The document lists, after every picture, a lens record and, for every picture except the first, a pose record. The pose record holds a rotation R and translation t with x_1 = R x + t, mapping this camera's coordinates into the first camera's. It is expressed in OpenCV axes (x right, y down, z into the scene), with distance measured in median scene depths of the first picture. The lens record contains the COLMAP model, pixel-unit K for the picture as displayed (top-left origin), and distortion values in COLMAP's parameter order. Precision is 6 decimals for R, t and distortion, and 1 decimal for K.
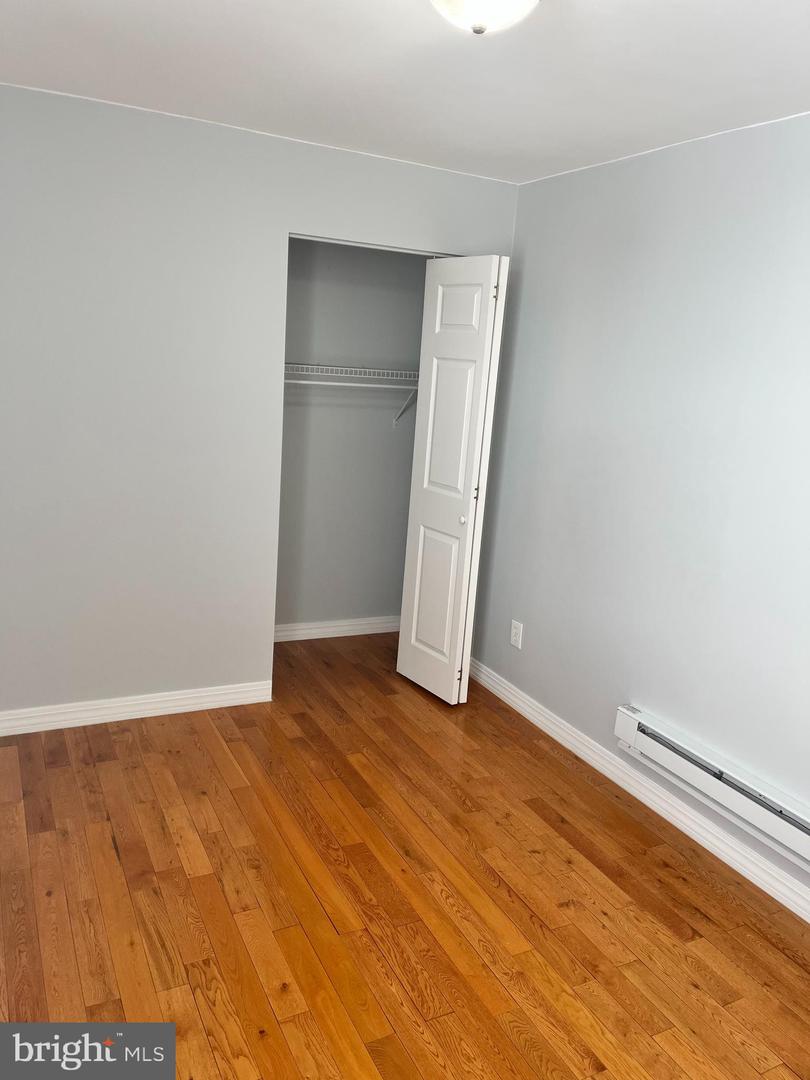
lens RADIAL K [[821.8, 0, 410.7], [0, 821.8, 538.3], [0, 0, 1]] dist [0.069228, -0.096089]
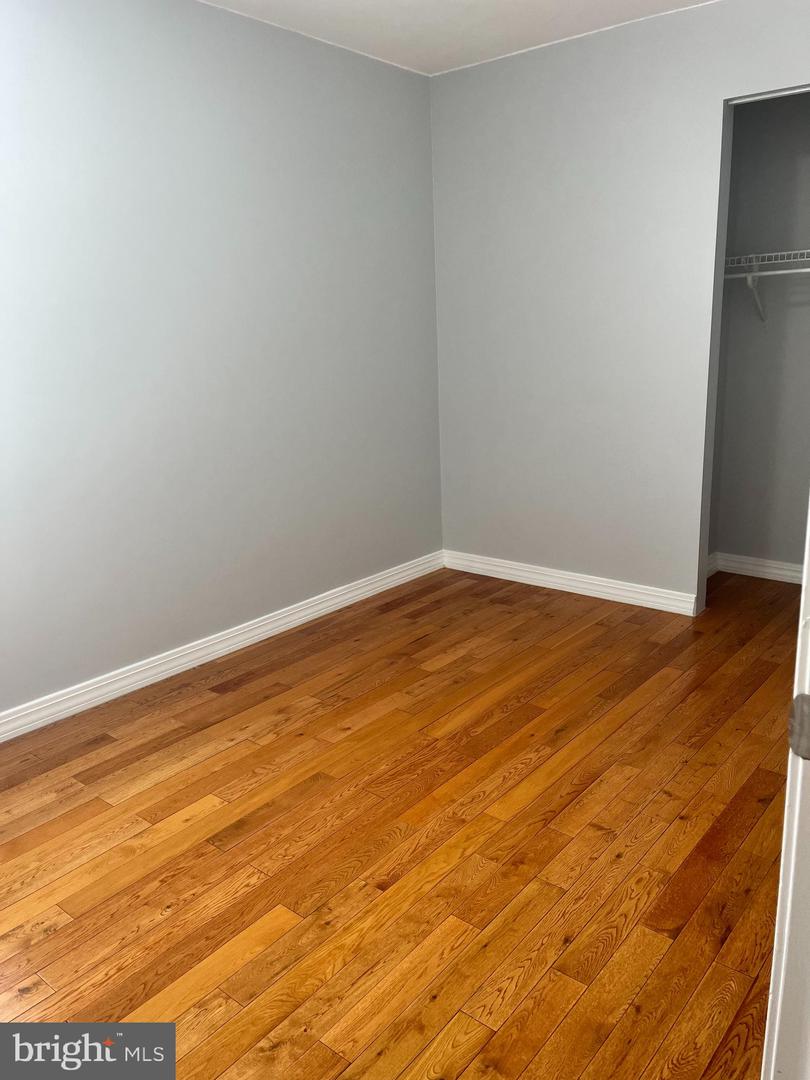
lens RADIAL K [[821.8, 0, 407.6], [0, 821.8, 539.7], [0, 0, 1]] dist [0.069228, -0.096089]
pose [[0.388934, 0.138796, -0.910750, 0.847361], [-0.140704, 0.985937, 0.090167, 0.104065], [0.910457, 0.093077, 0.402994, 0.459279]]
